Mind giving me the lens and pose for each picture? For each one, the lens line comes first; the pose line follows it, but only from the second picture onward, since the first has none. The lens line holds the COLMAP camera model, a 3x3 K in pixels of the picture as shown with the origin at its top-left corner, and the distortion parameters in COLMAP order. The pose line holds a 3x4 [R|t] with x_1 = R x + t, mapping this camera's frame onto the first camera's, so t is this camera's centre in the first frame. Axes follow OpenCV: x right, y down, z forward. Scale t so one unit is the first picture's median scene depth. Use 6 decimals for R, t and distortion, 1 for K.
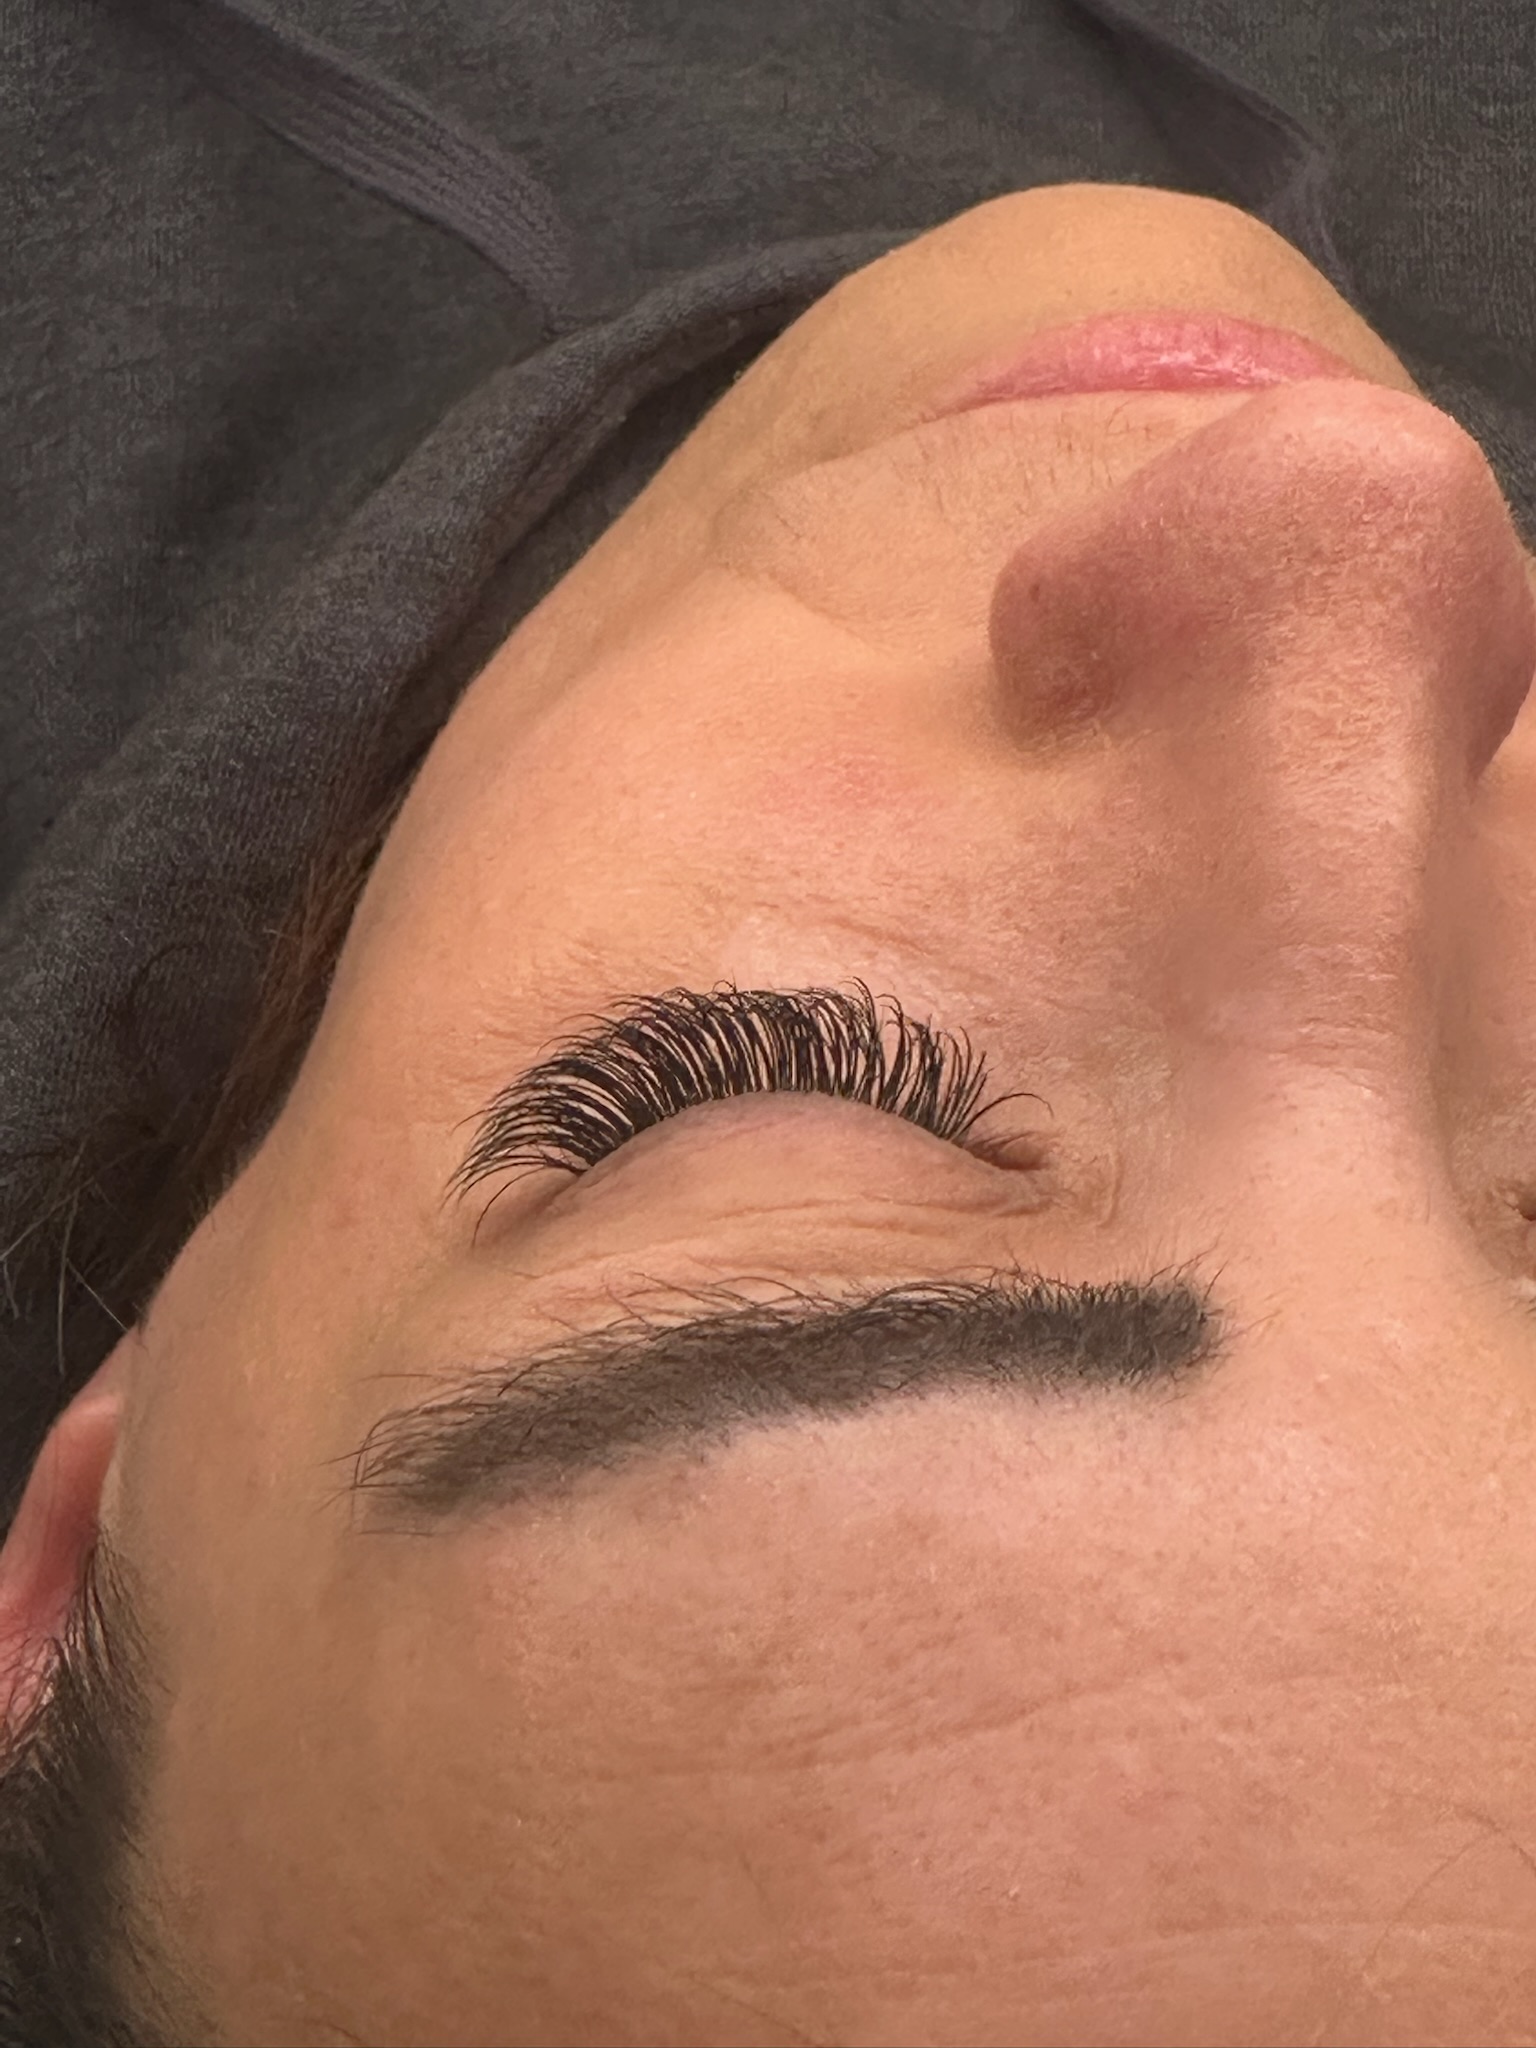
lens RADIAL K [[2941.7, 0, 768.0], [0, 2941.7, 1024.0], [0, 0, 1]] dist [-0.012091, 0.103500]
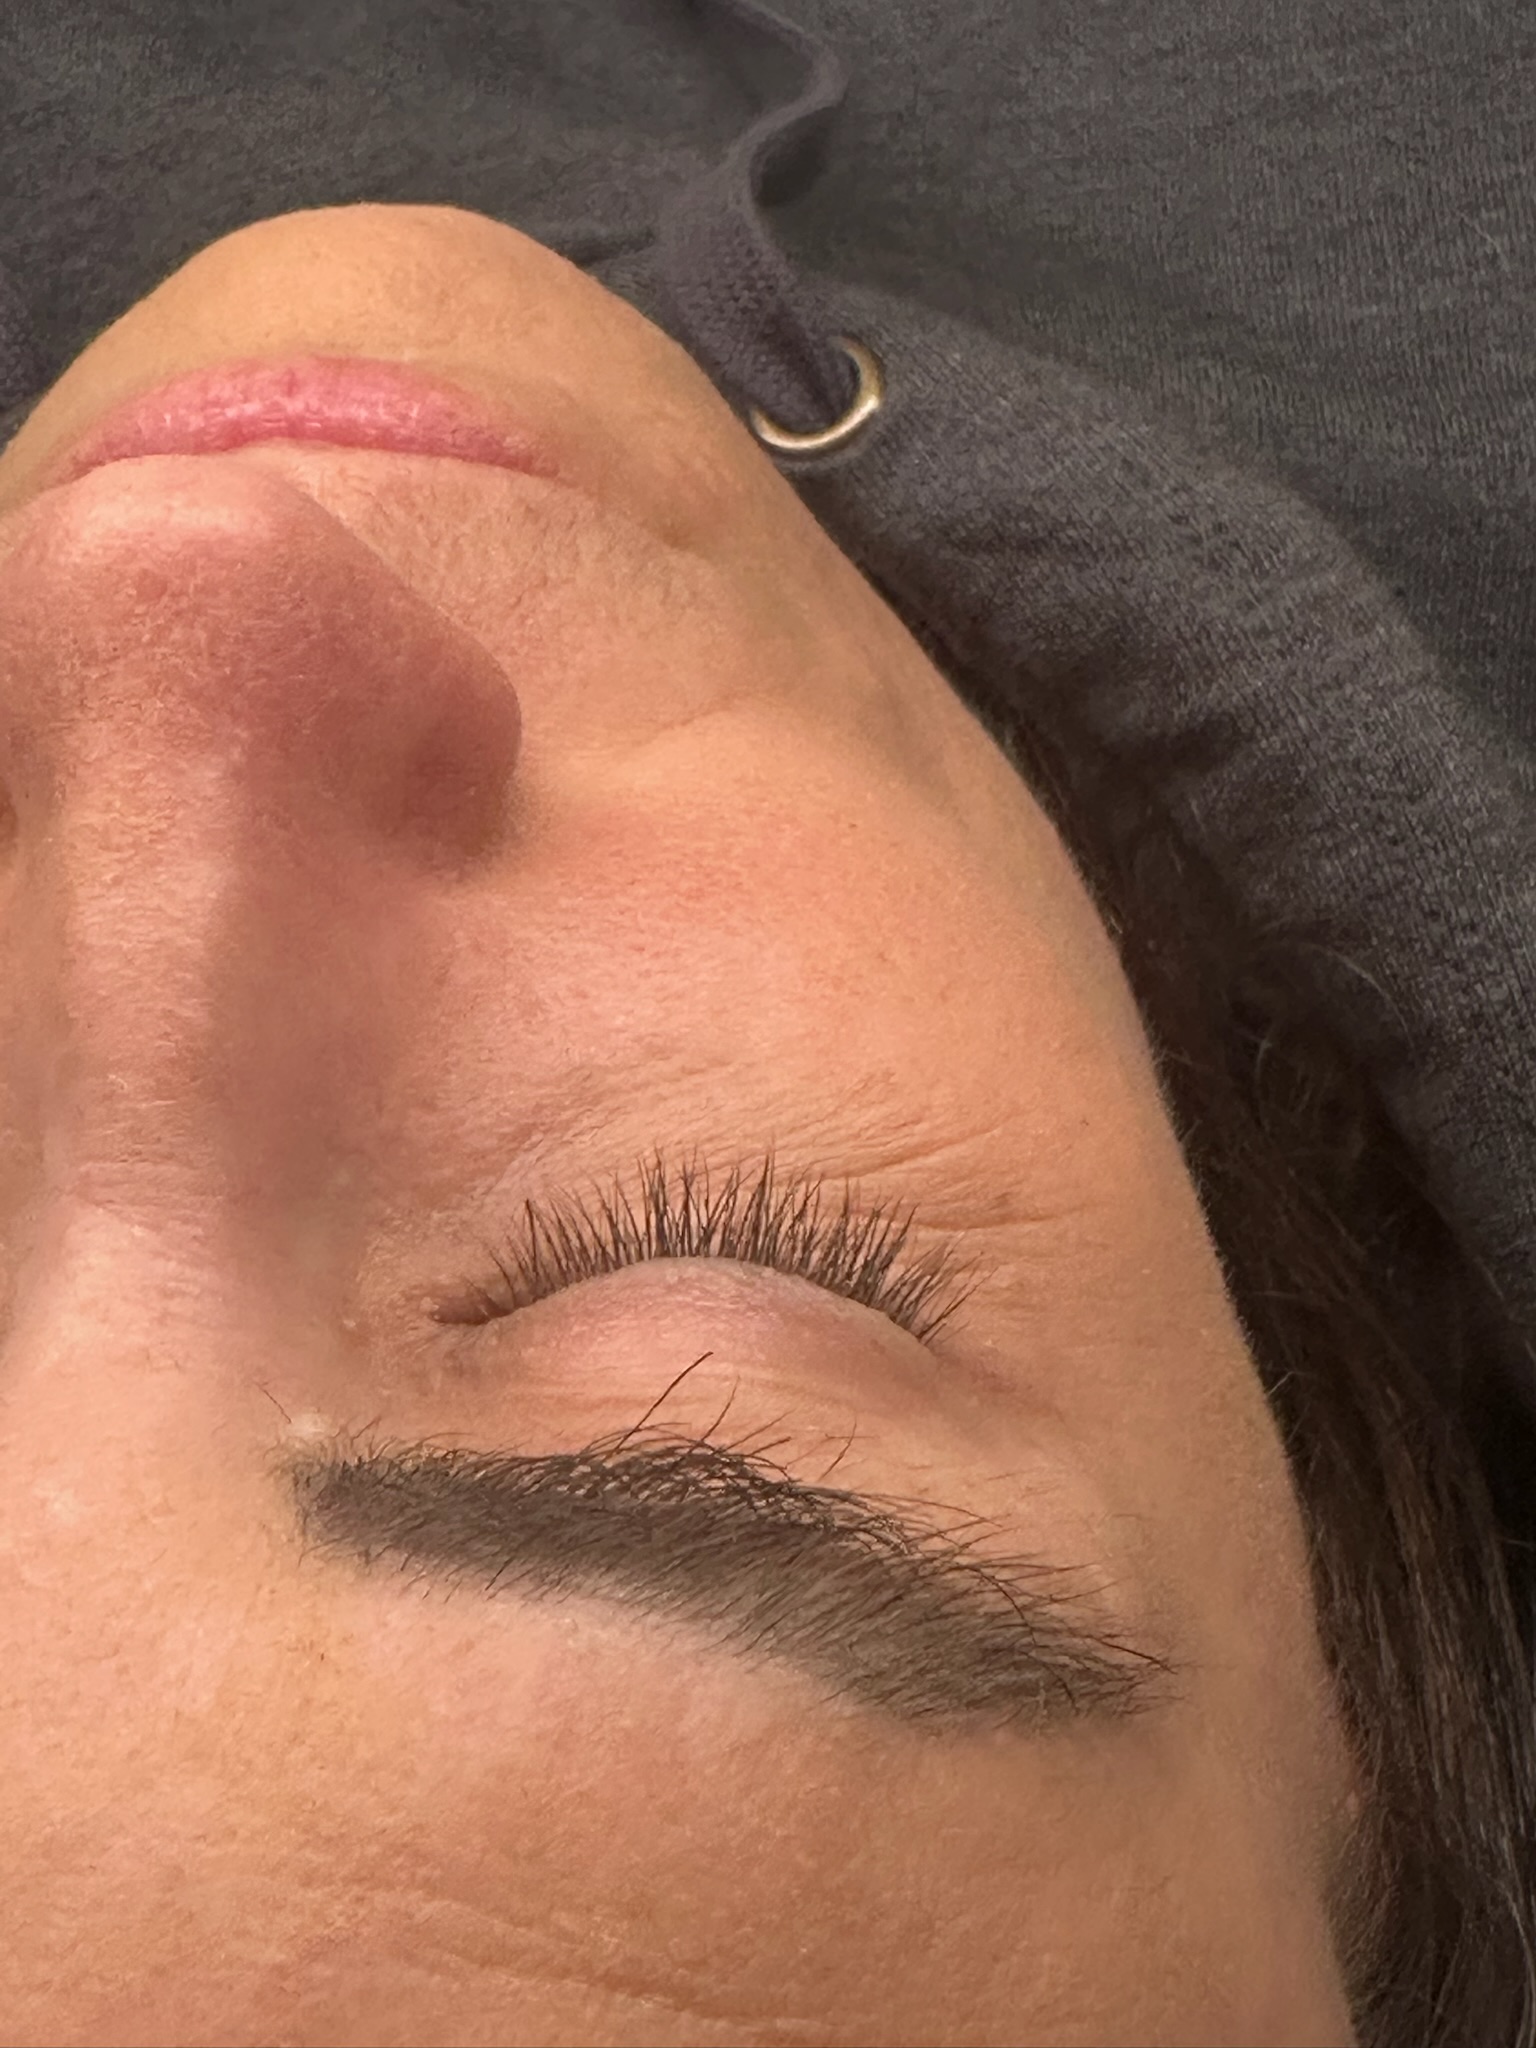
lens RADIAL K [[2941.7, 0, 768.0], [0, 2941.7, 1024.0], [0, 0, 1]] dist [-0.012091, 0.103500]
pose [[0.980782, -0.106791, -0.163285, 0.539518], [0.111842, 0.993482, 0.022035, -0.039018], [0.159868, -0.039873, 0.986333, 0.101250]]
